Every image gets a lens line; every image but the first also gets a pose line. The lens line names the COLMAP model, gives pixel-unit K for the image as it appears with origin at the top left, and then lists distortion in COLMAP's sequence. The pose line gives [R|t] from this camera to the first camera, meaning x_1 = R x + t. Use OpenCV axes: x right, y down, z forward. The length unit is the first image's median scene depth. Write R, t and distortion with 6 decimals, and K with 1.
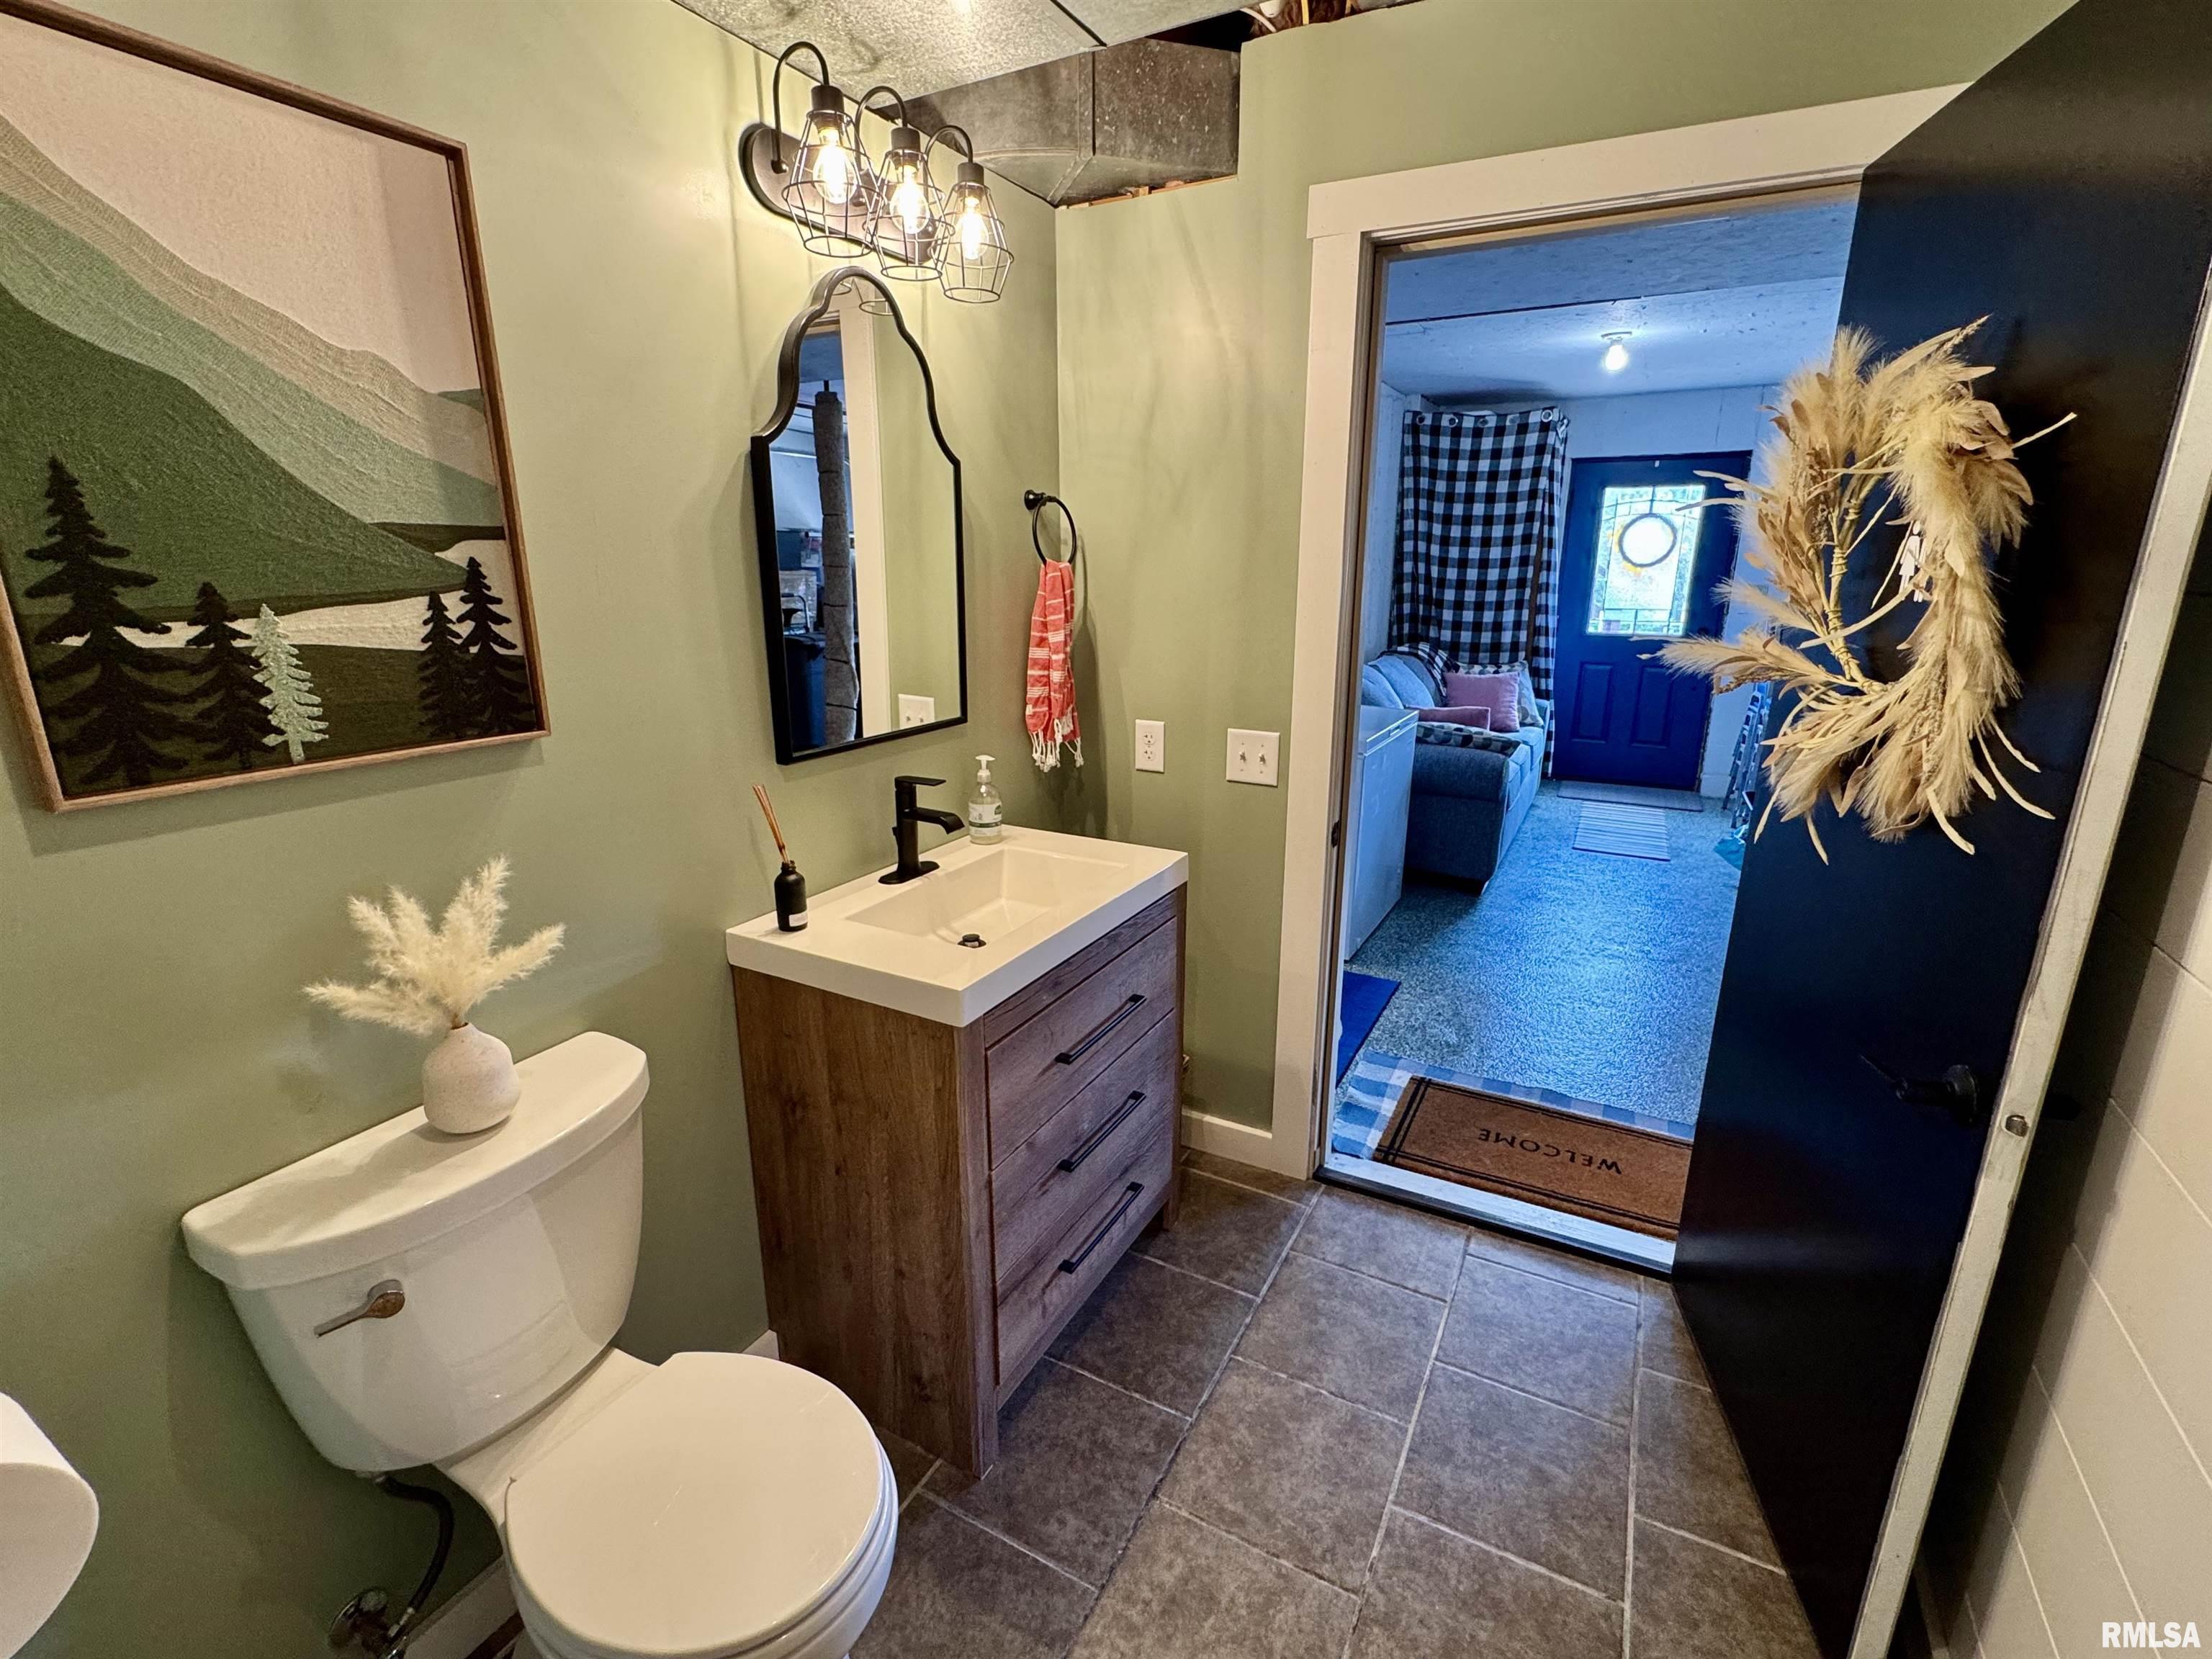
lens RADIAL K [[977.6, 0, 1106.1], [0, 977.6, 830.3], [0, 0, 1]] dist [-0.002384, -0.002224]
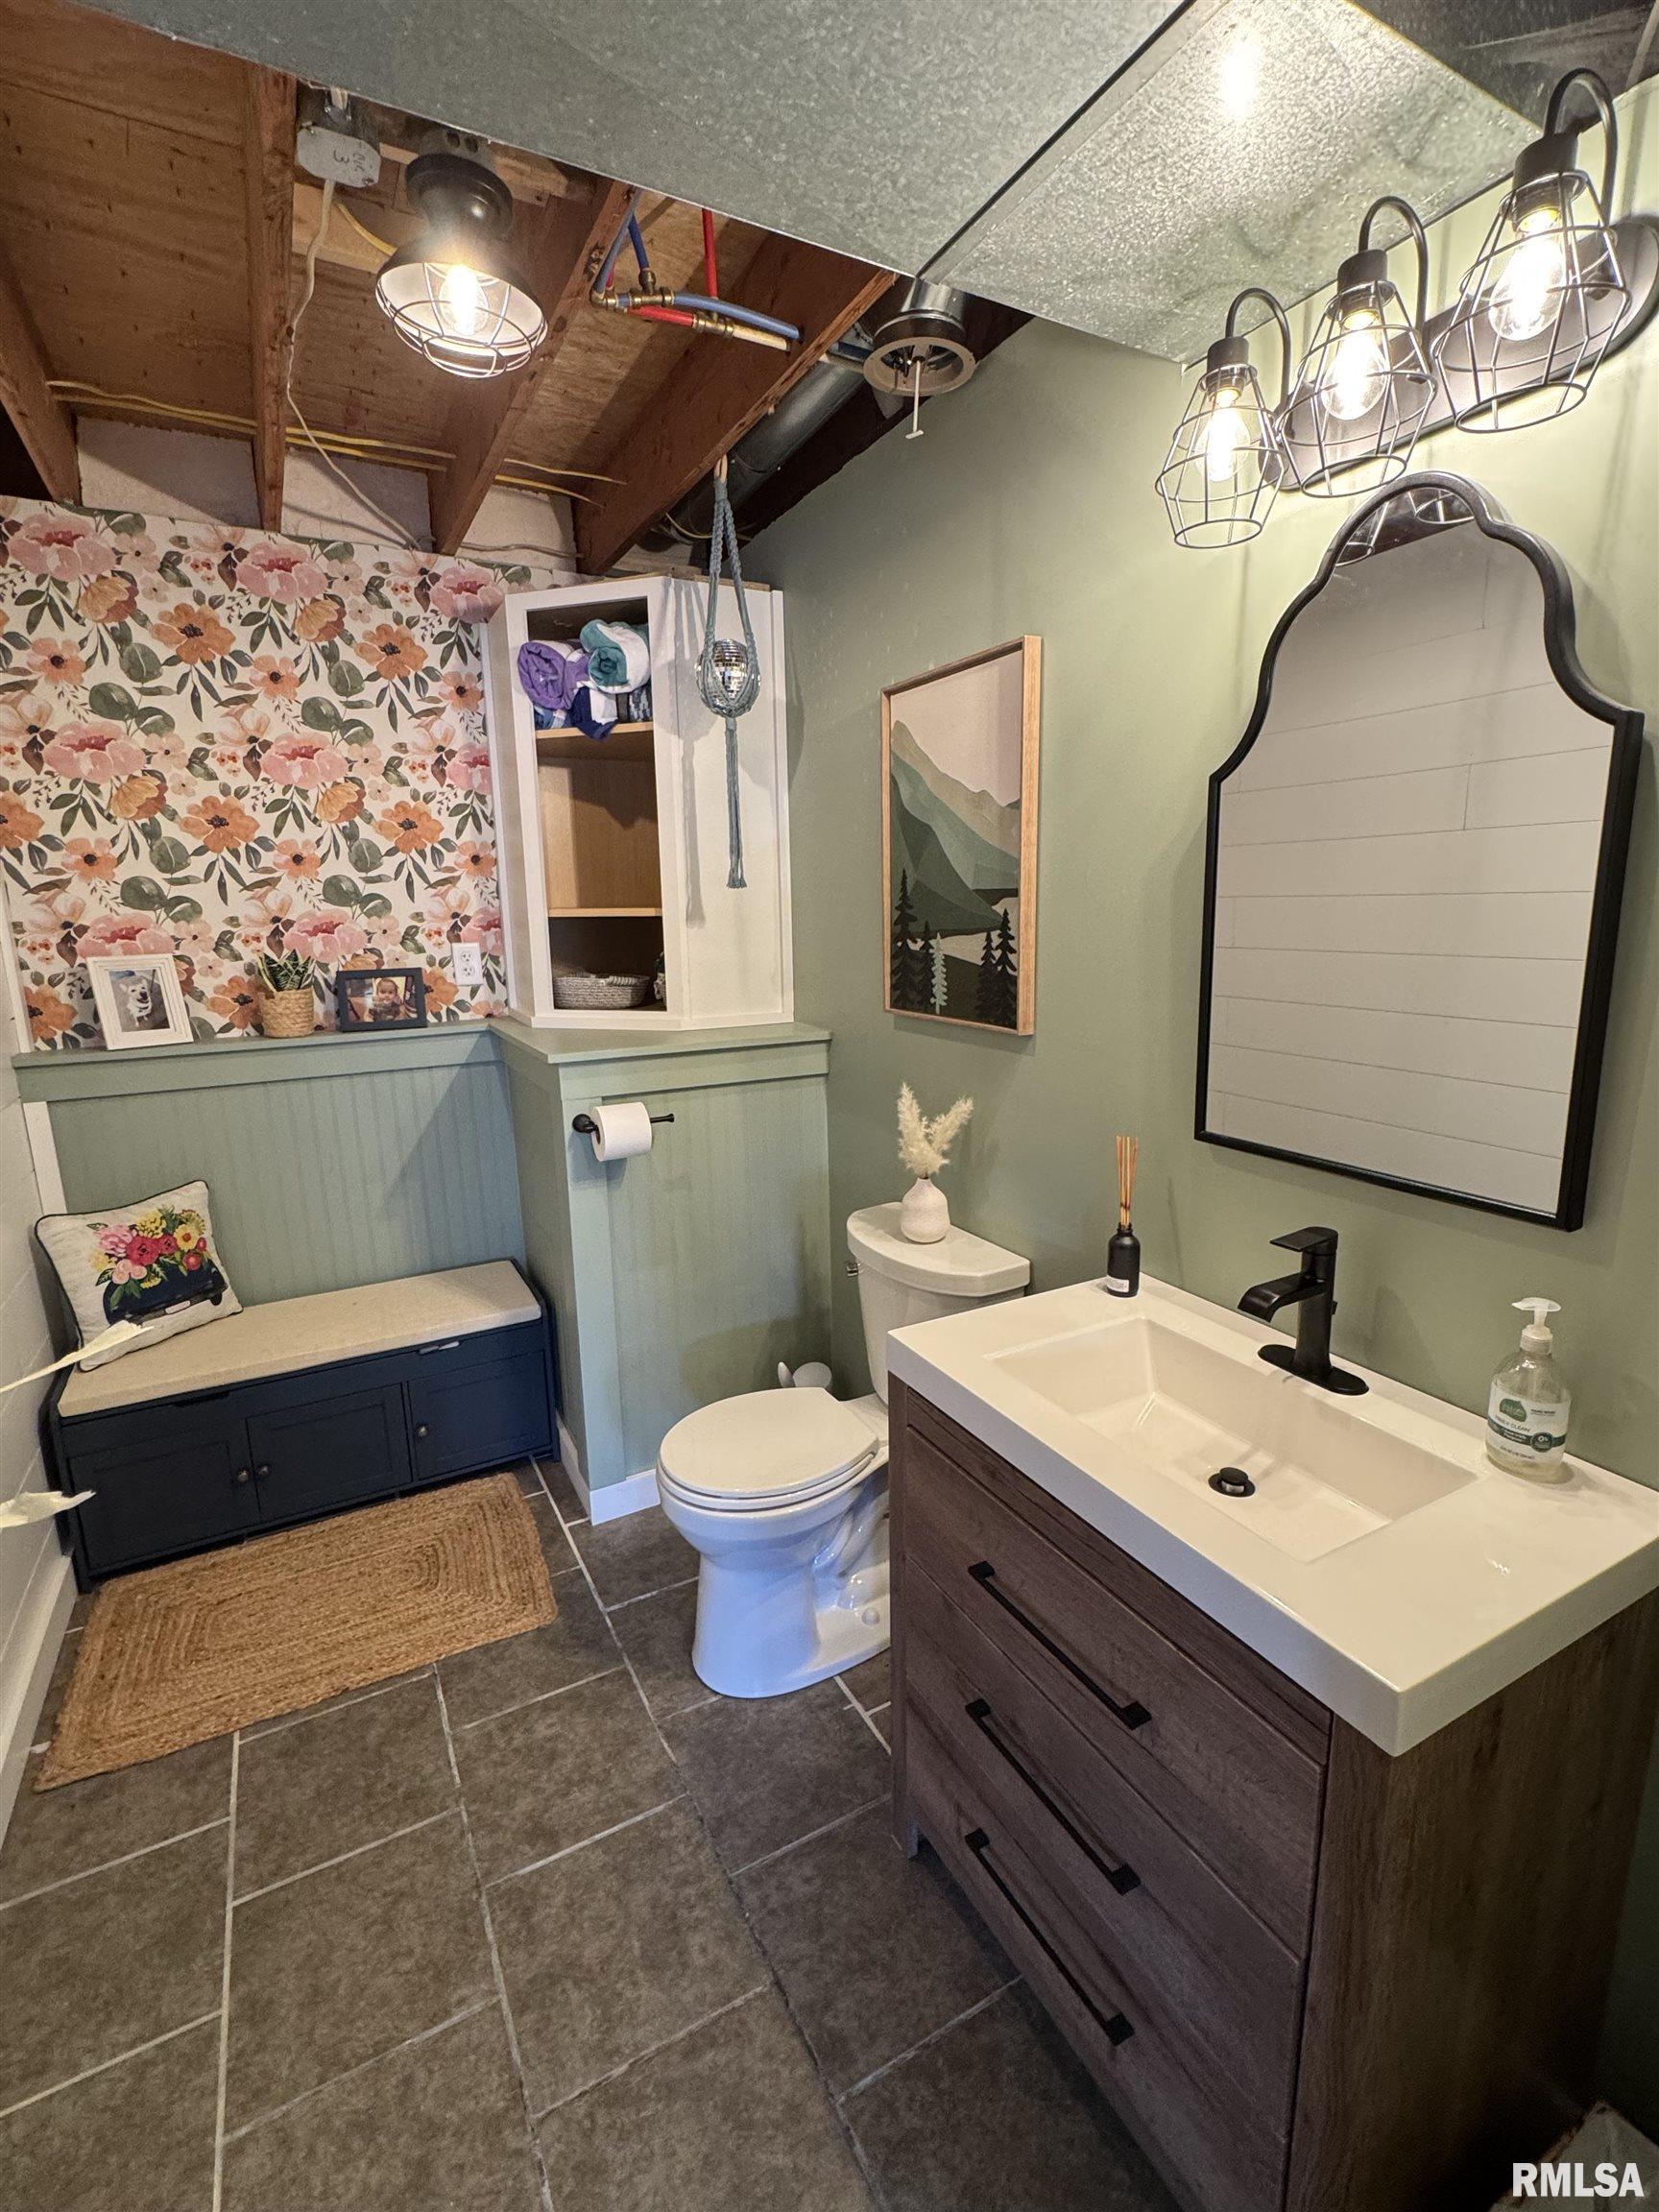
lens RADIAL K [[977.6, 0, 826.0], [0, 977.6, 1096.3], [0, 0, 1]] dist [-0.002384, -0.002224]
pose [[-0.535001, 0.181917, -0.825033, 0.801522], [-0.199972, 0.921526, 0.332868, -0.459596], [0.820844, 0.343069, -0.456639, 1.559980]]
